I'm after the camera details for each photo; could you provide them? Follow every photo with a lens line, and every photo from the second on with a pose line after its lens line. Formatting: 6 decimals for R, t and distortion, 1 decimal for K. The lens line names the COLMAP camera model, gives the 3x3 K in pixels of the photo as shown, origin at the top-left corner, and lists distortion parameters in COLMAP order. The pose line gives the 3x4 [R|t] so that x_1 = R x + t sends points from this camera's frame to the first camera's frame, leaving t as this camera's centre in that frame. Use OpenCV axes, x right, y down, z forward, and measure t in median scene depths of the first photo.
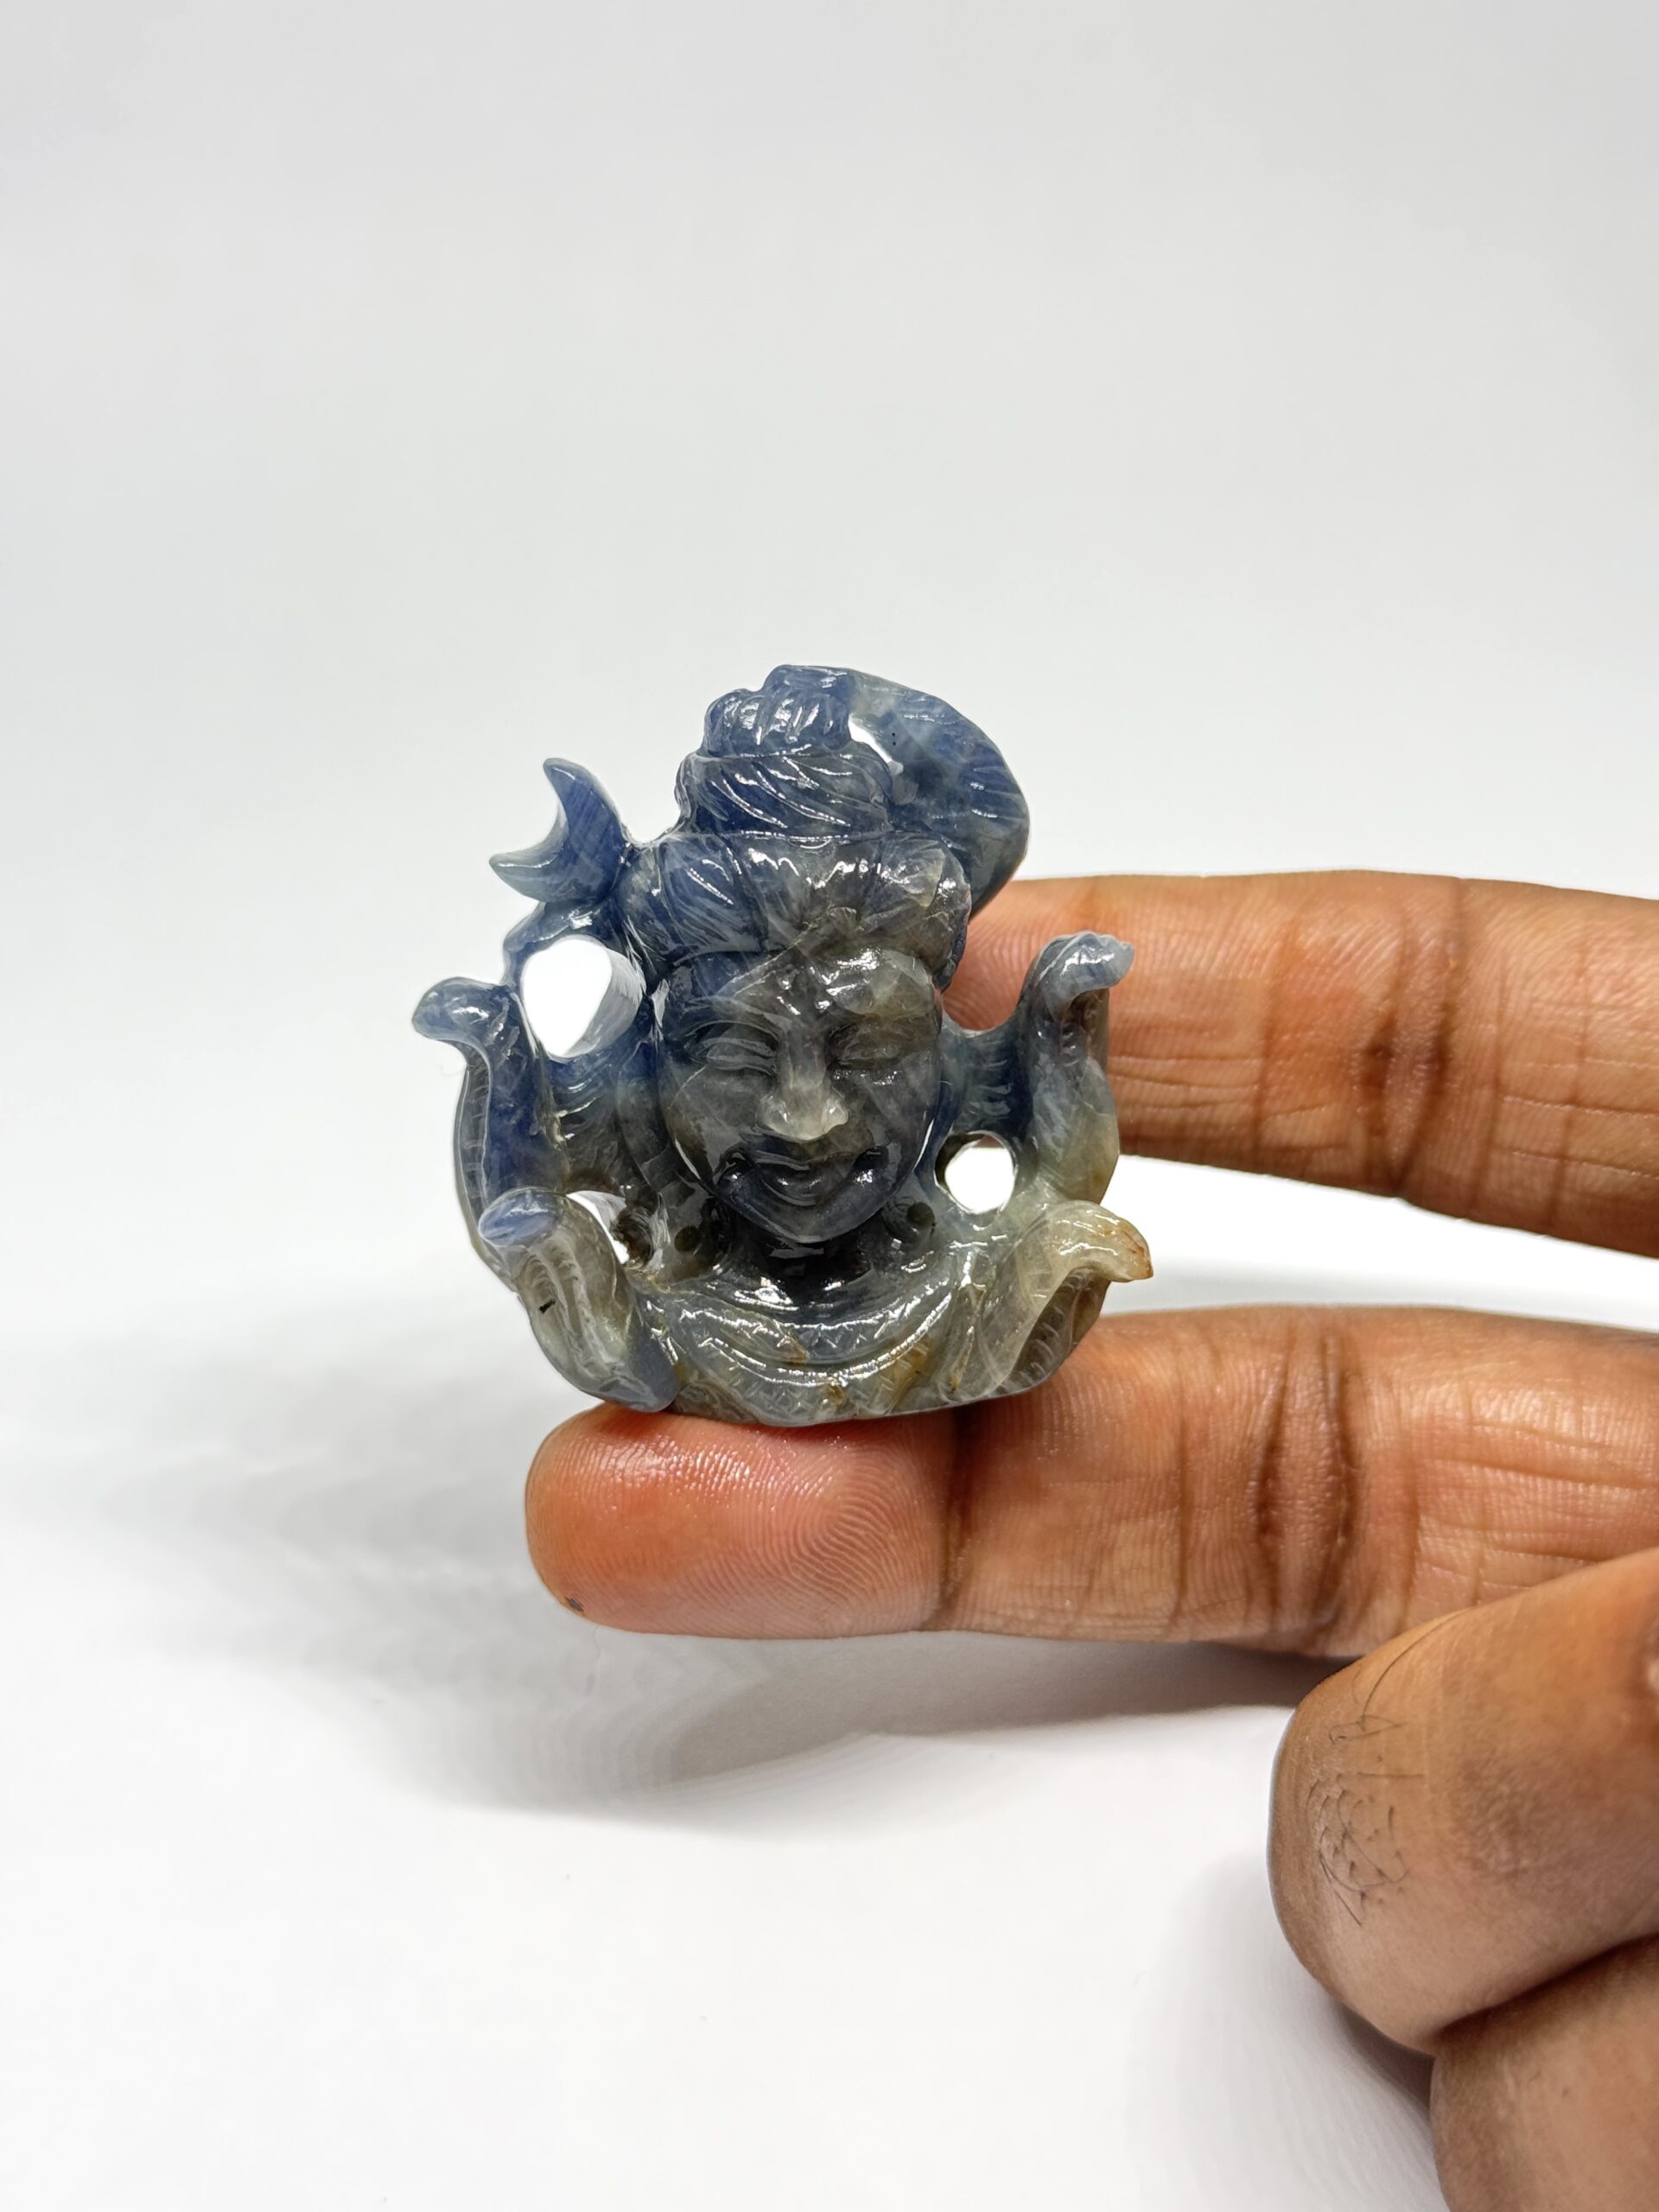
lens RADIAL K [[3717.6, 0, 829.5], [0, 3717.6, 1106.0], [0, 0, 1]] dist [0.010501, -0.000760]
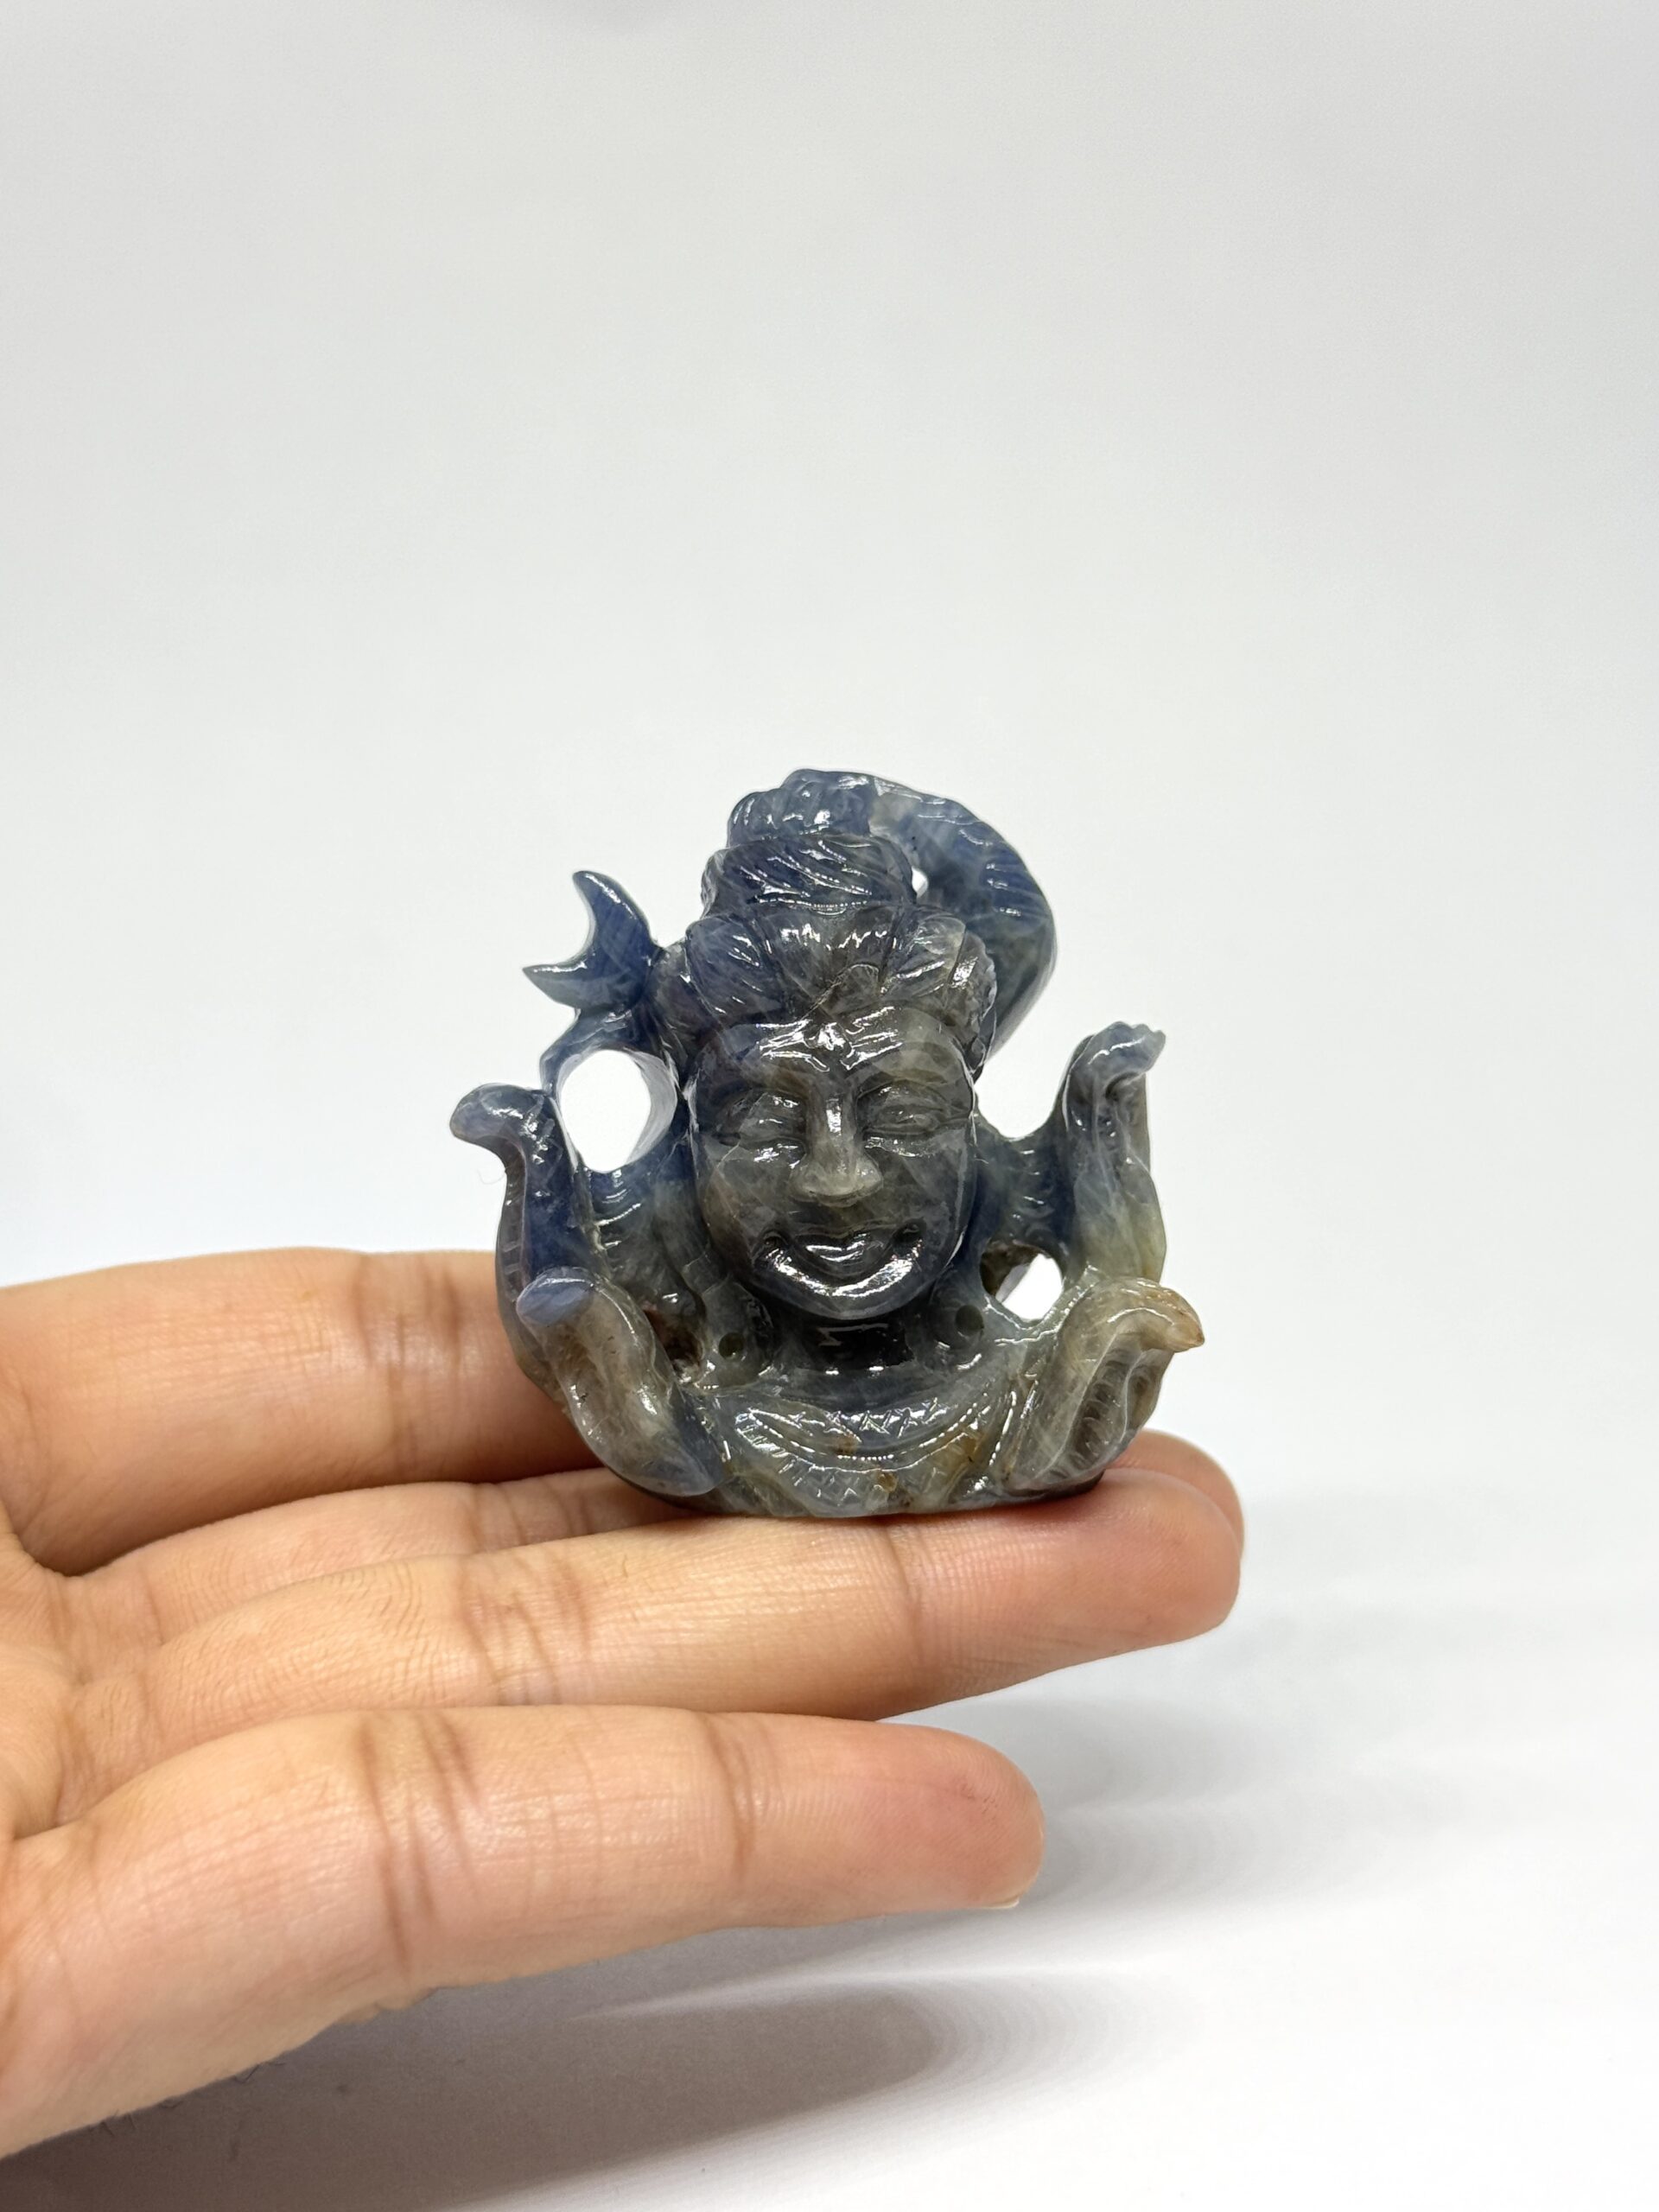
lens RADIAL K [[3717.6, 0, 829.5], [0, 3717.6, 1106.0], [0, 0, 1]] dist [0.010501, -0.000760]
pose [[0.997461, -0.055489, -0.044644, 0.035814], [0.040776, 0.958898, -0.280806, 0.258031], [0.058391, 0.278273, 0.958726, 0.036367]]
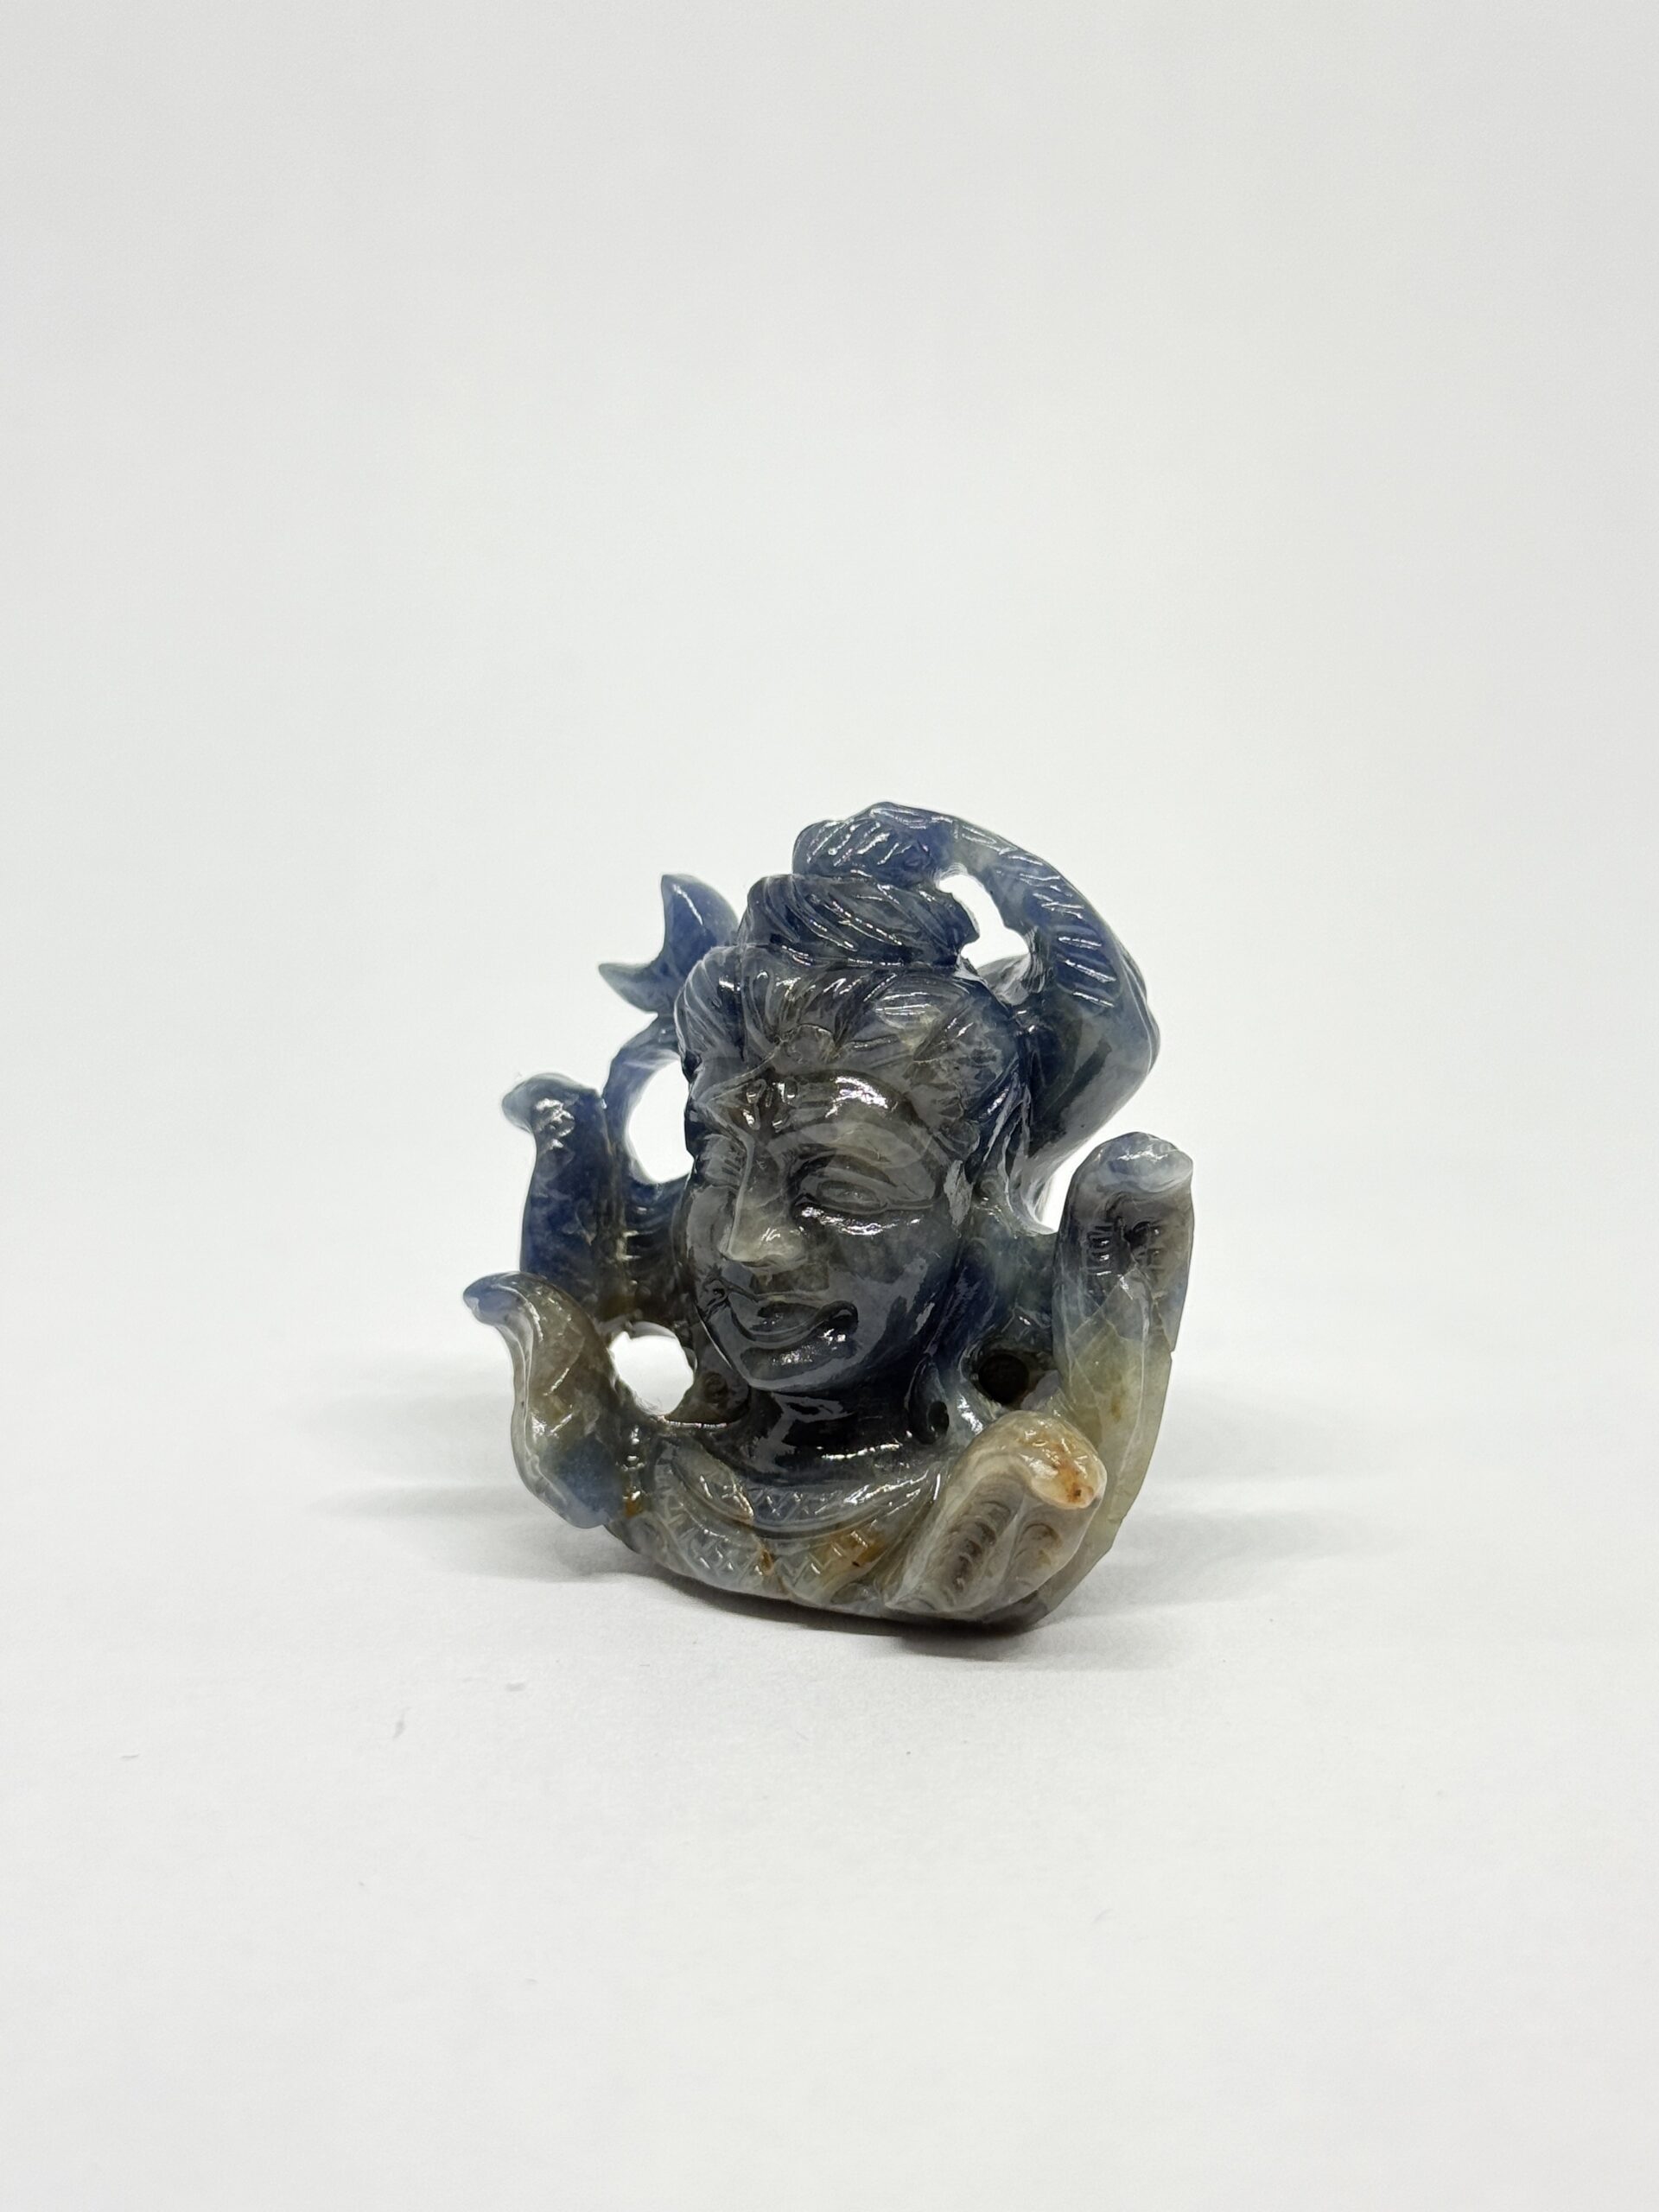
lens RADIAL K [[3717.6, 0, 829.5], [0, 3717.6, 1106.0], [0, 0, 1]] dist [0.010501, -0.000760]
pose [[0.802554, 0.133508, -0.581449, 0.542371], [-0.260792, 0.955093, -0.140661, 0.095491], [0.536558, 0.264525, 0.801331, 0.234603]]
